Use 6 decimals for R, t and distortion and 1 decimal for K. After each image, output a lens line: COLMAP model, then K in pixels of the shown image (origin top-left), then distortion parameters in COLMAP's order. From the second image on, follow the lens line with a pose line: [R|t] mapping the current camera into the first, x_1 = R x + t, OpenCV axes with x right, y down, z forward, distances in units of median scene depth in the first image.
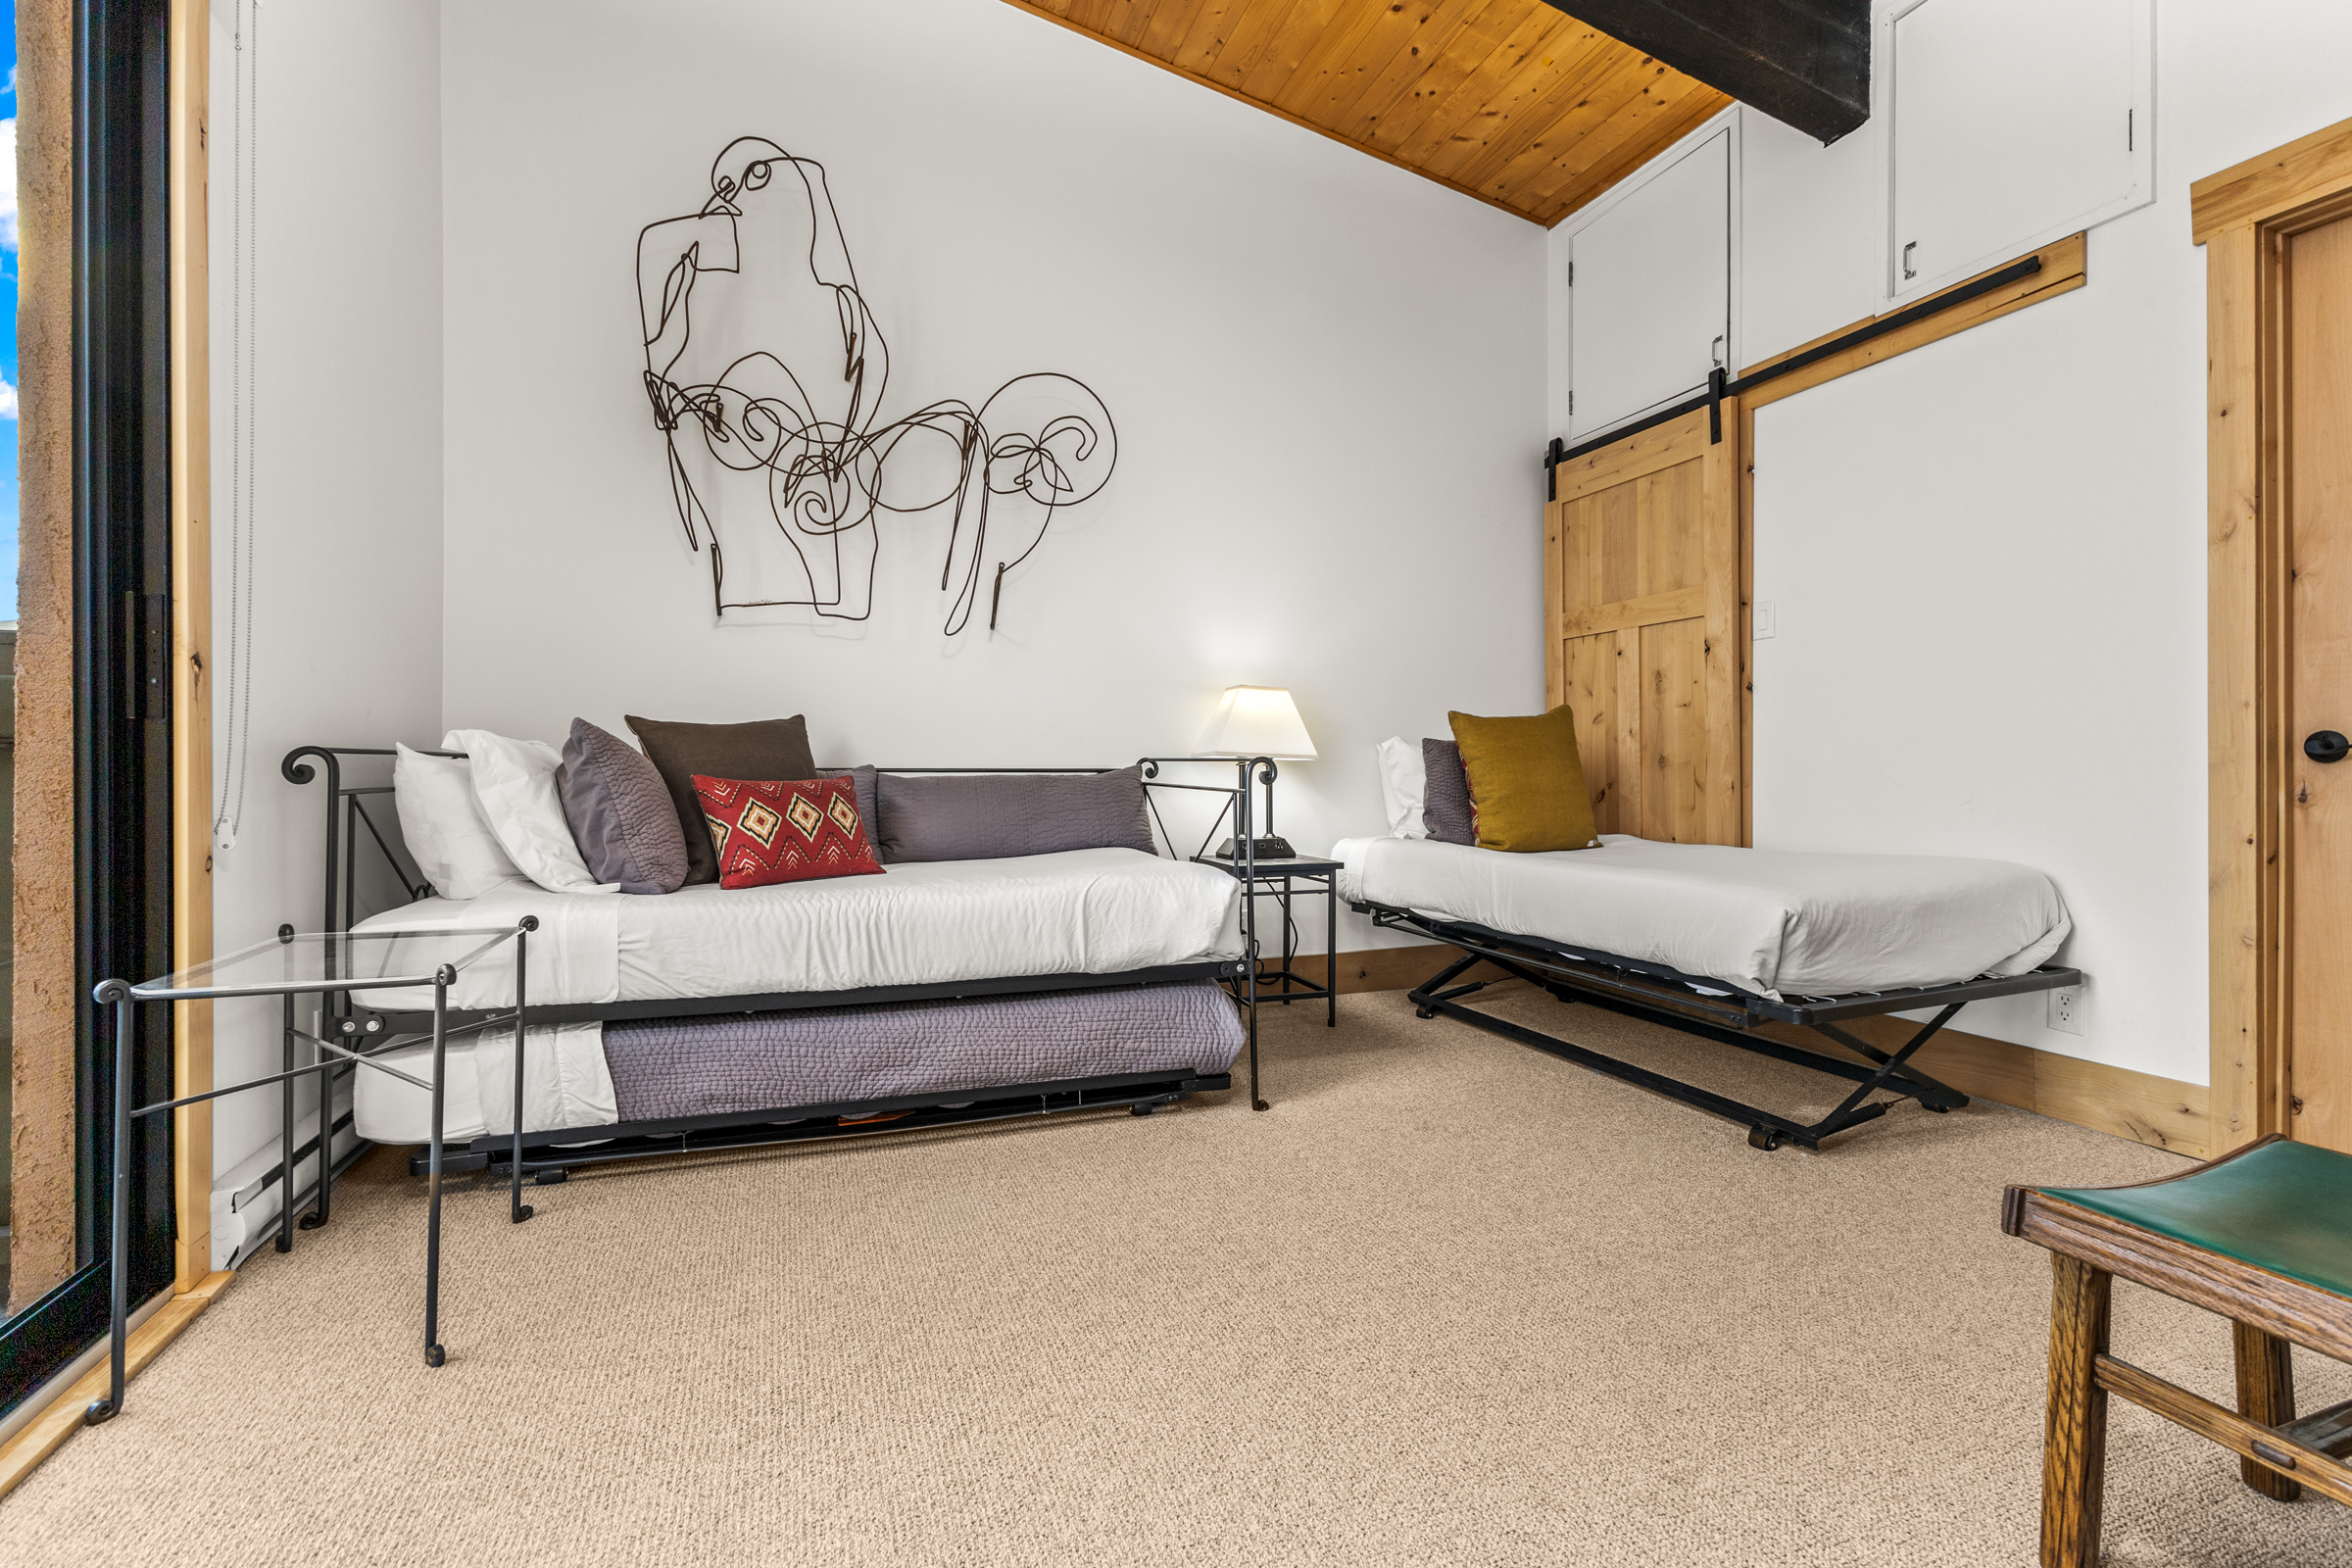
lens RADIAL K [[1037.9, 0, 1181.8], [0, 1037.9, 765.3], [0, 0, 1]] dist [0.010426, -0.000499]
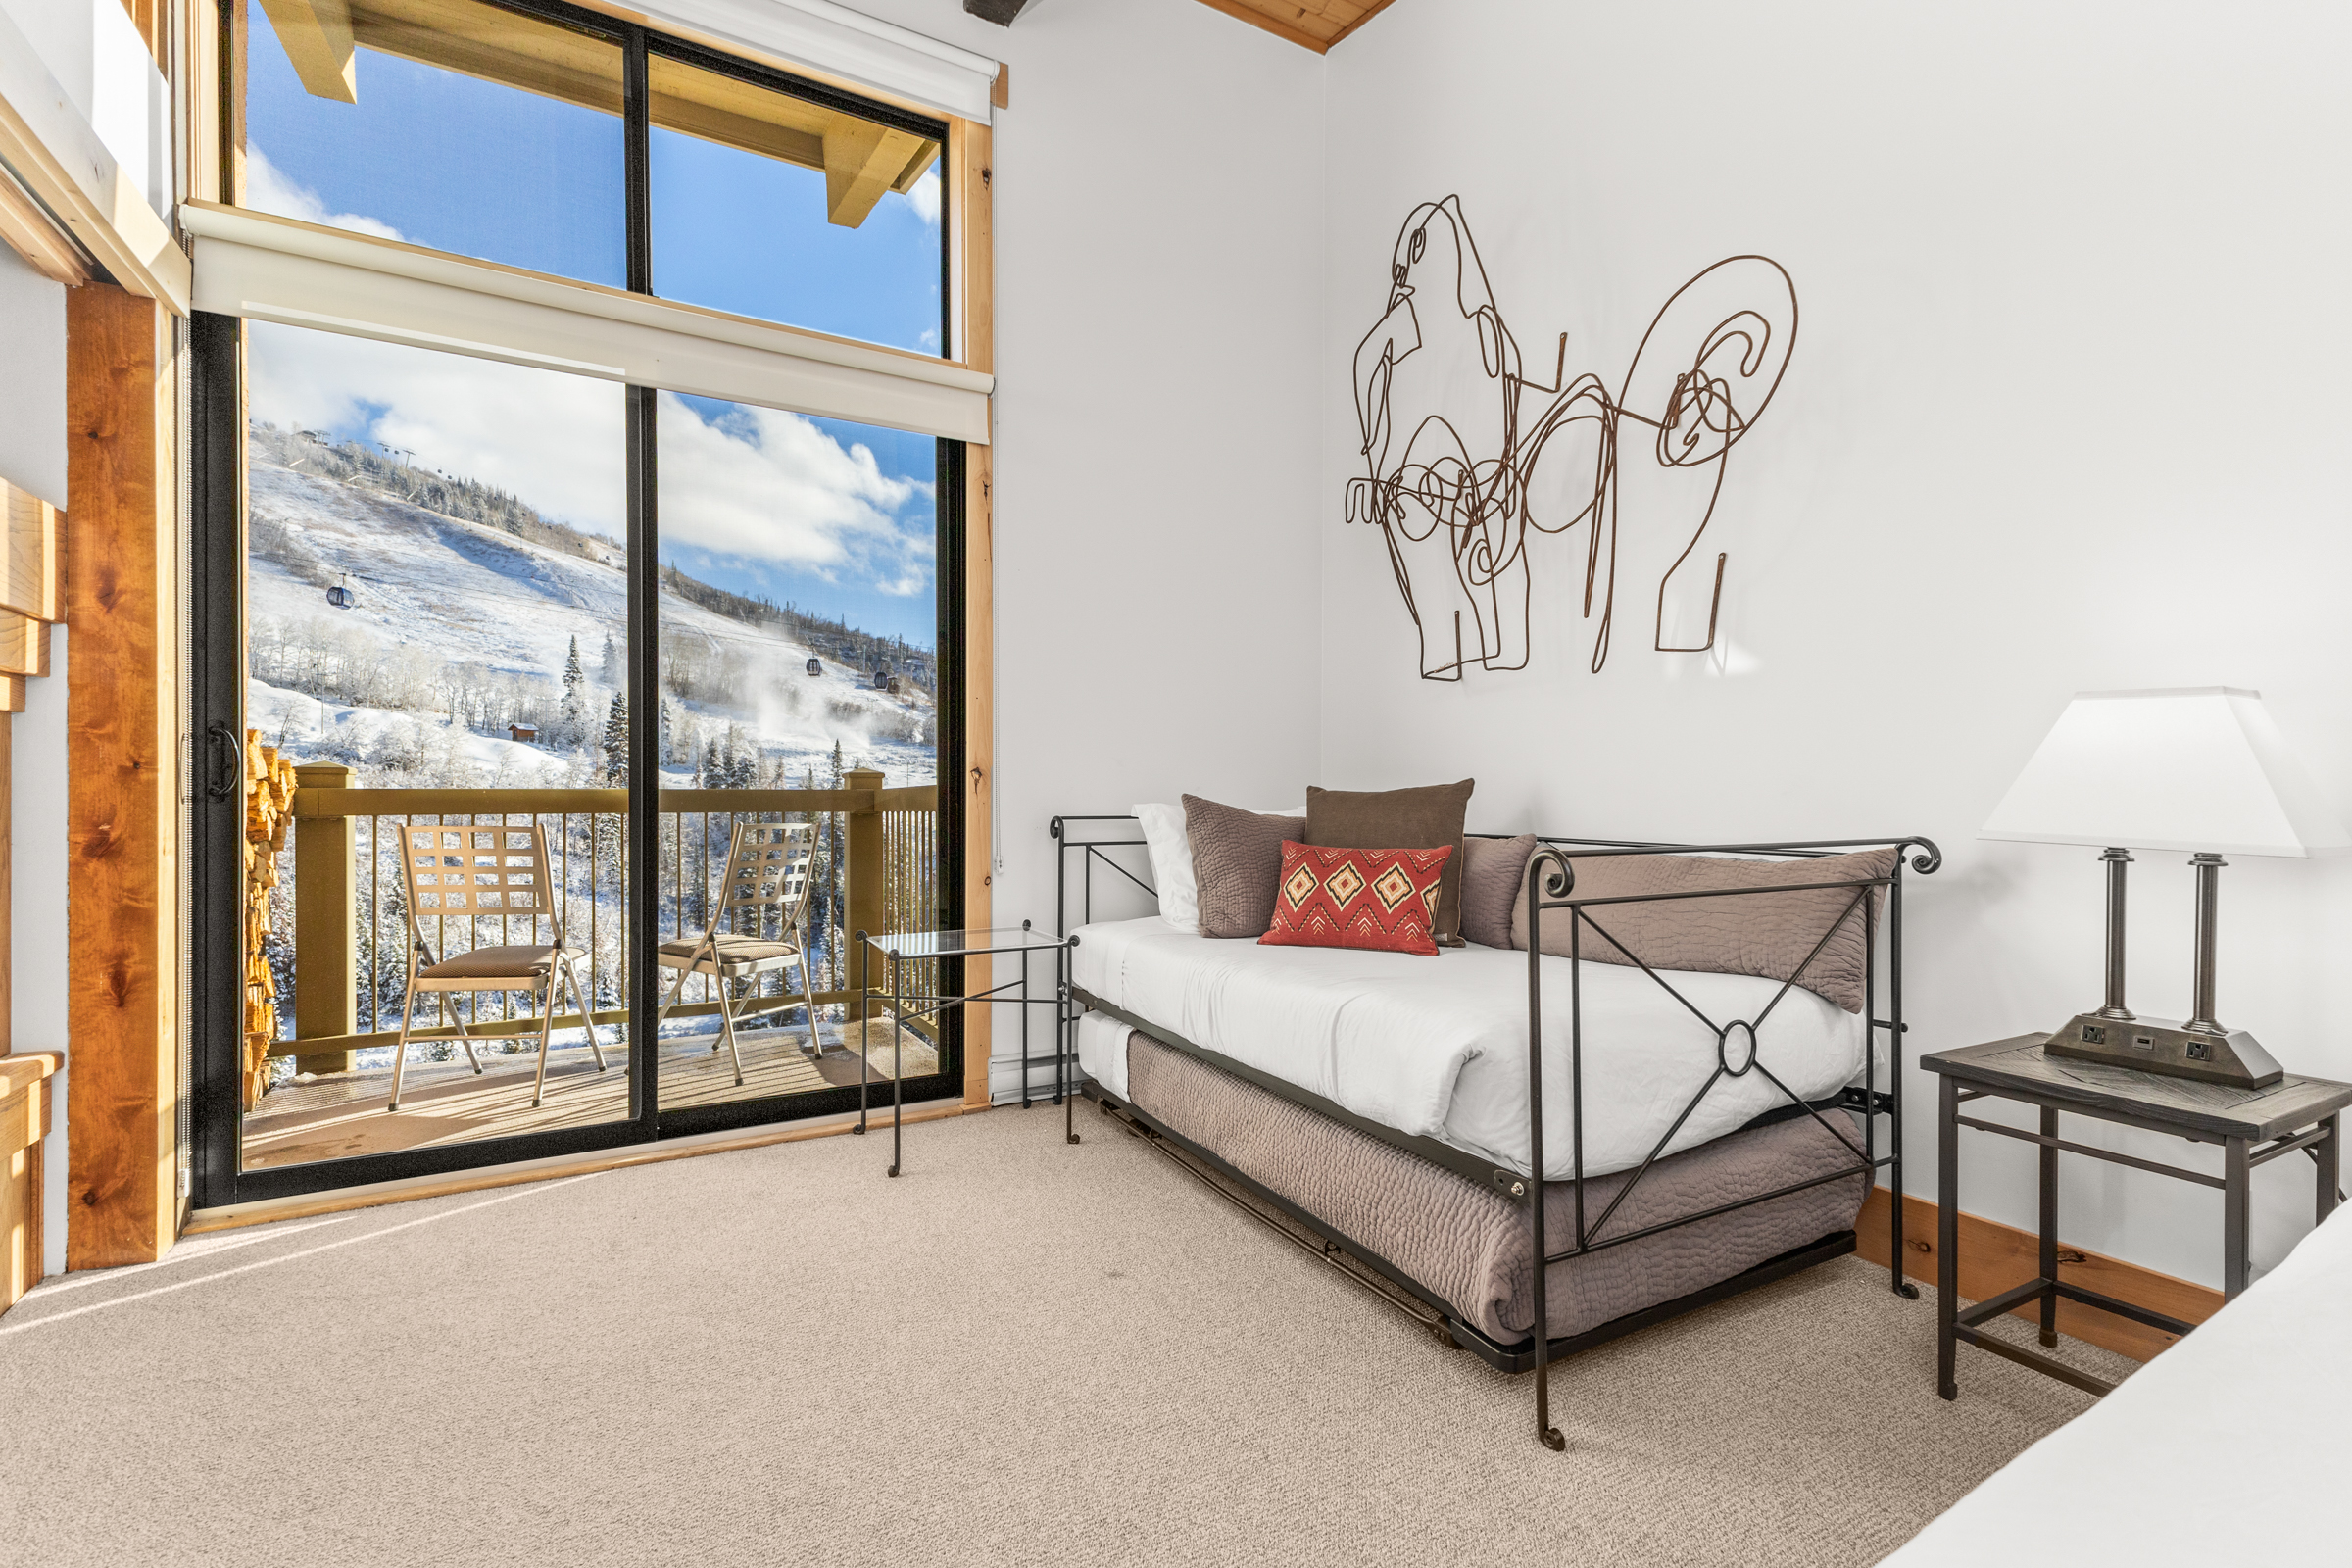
lens RADIAL K [[1055.6, 0, 1180.8], [0, 1055.6, 801.2], [0, 0, 1]] dist [0.017114, -0.004913]
pose [[0.153644, 0.005713, -0.988110, 0.572642], [-0.002248, 0.999983, 0.005432, -0.034533], [0.988124, 0.001387, 0.153654, 0.619922]]
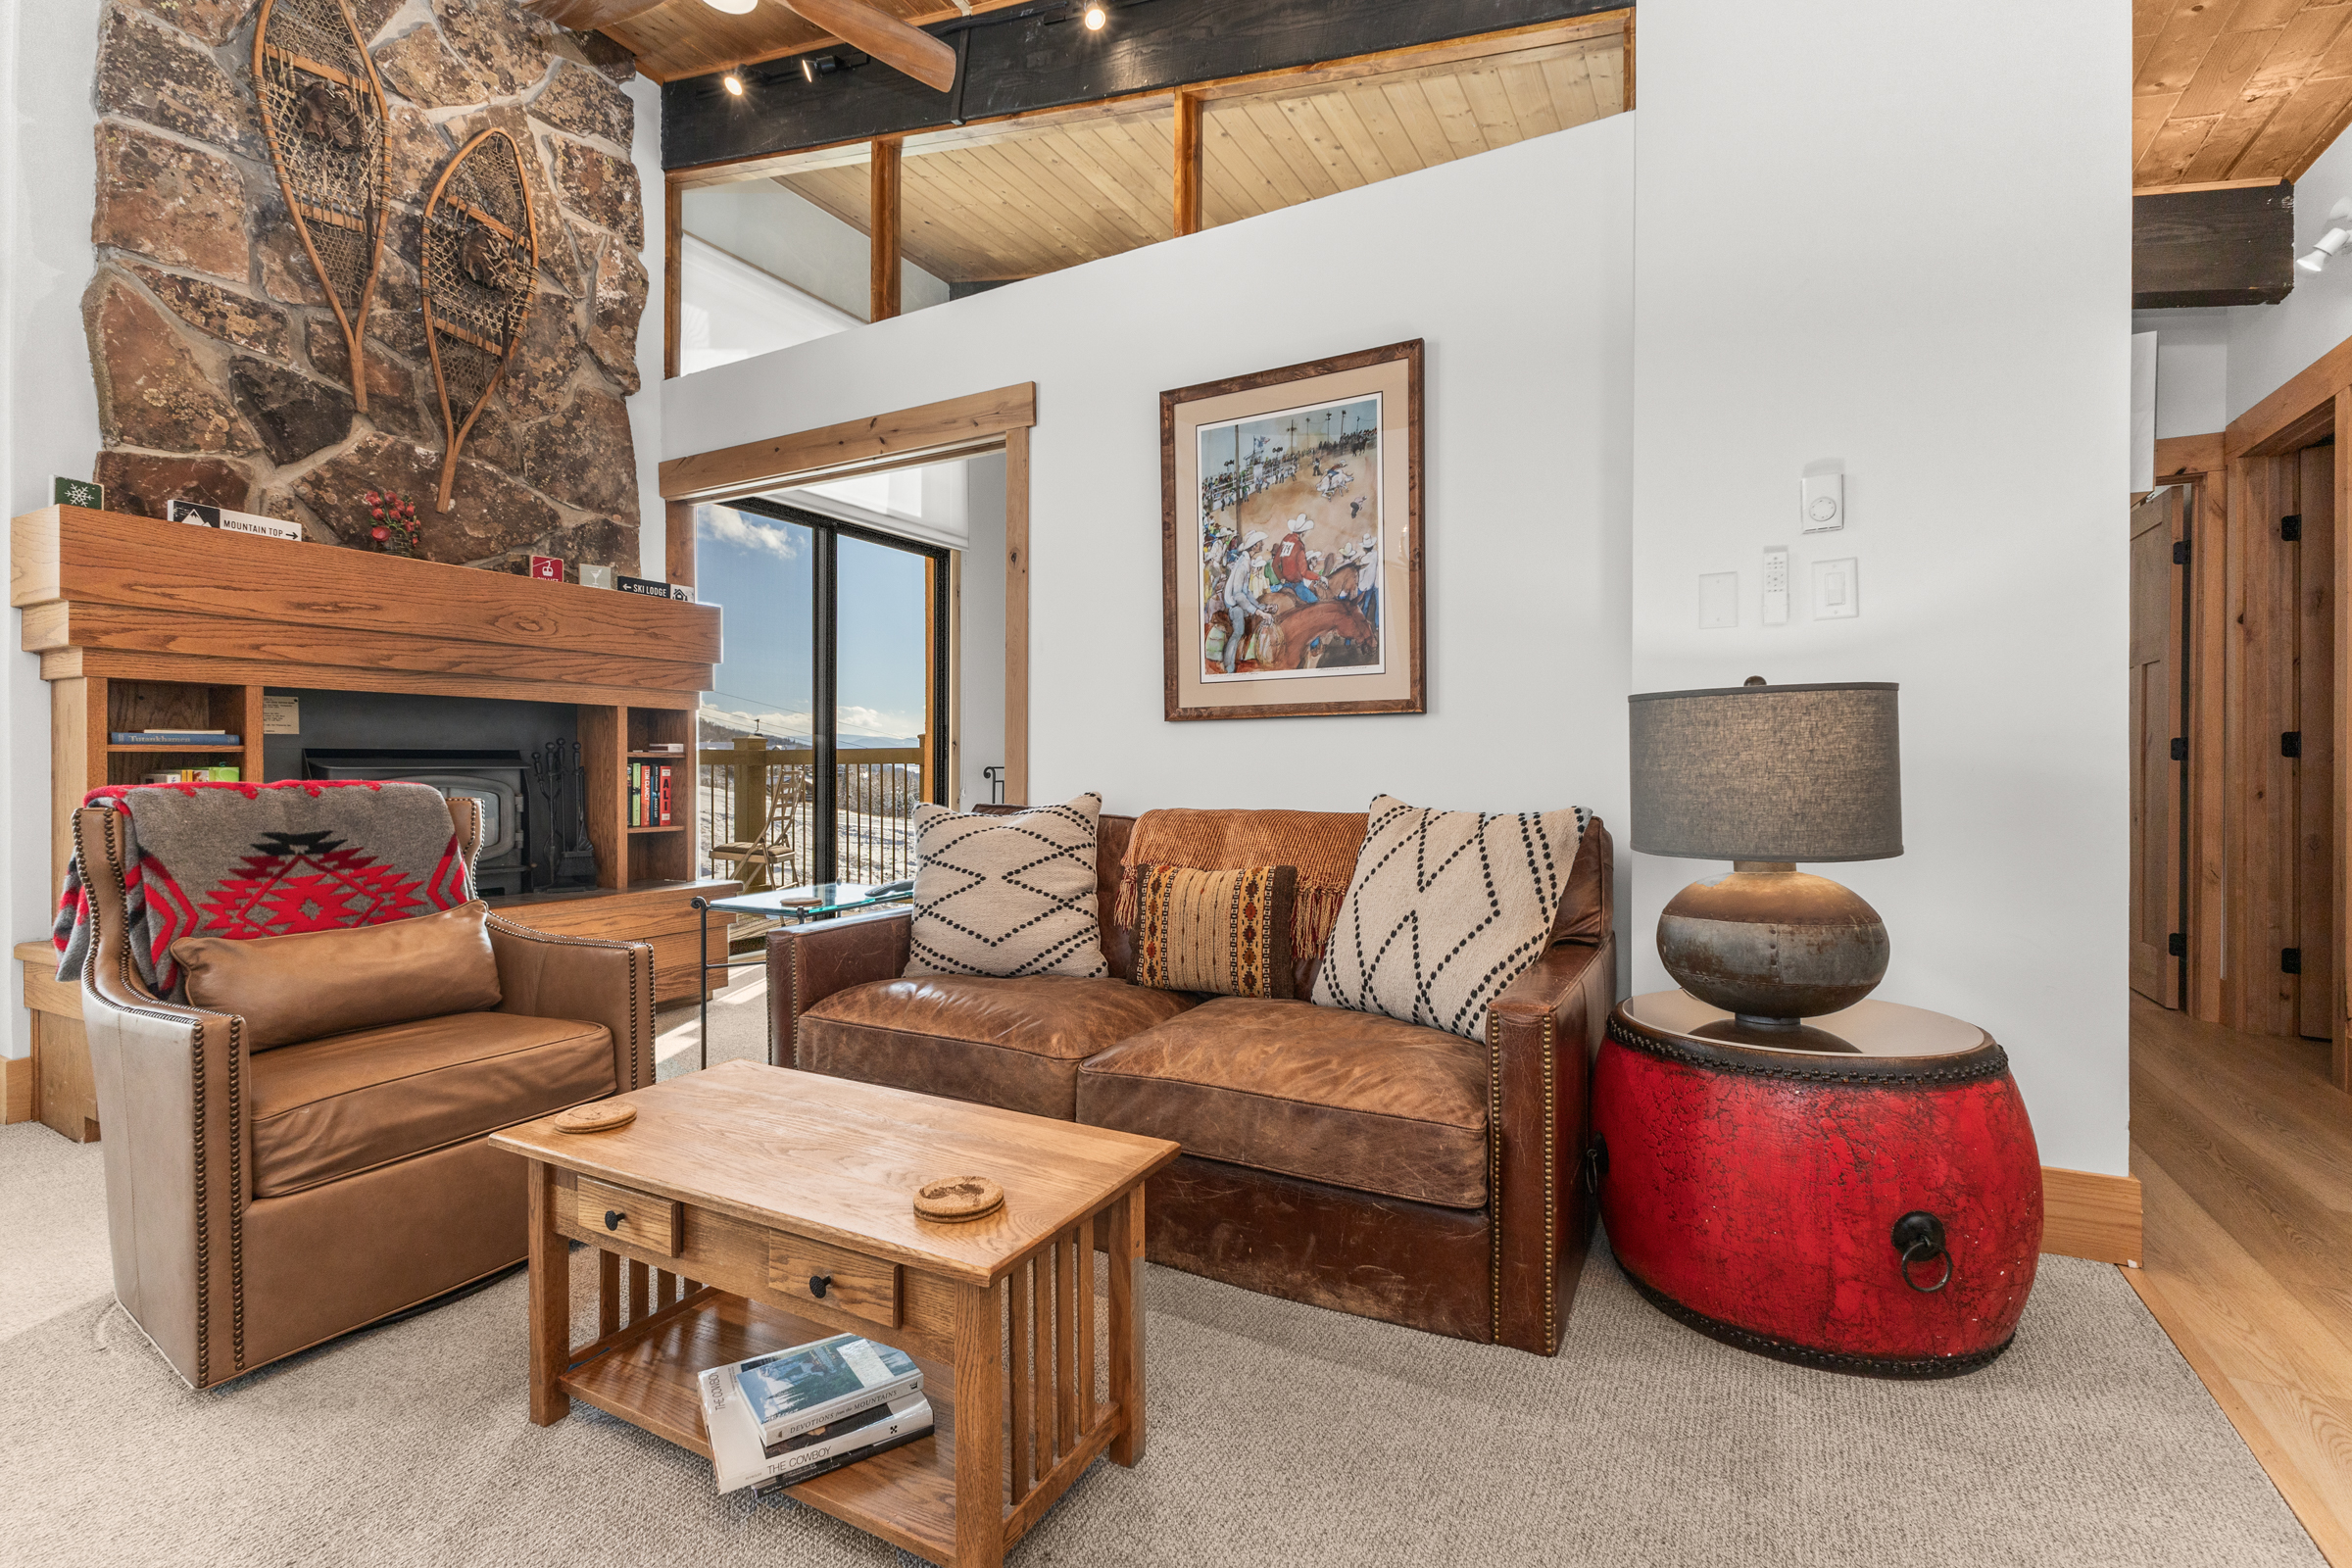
lens RADIAL K [[1030.3, 0, 1175.4], [0, 1030.3, 772.2], [0, 0, 1]] dist [0.003355, -0.000166]
pose [[0.650298, 0.013001, -0.759568, 1.272358], [-0.006521, 0.999912, 0.011531, -0.026216], [0.759651, -0.002545, 0.650326, -0.405255]]
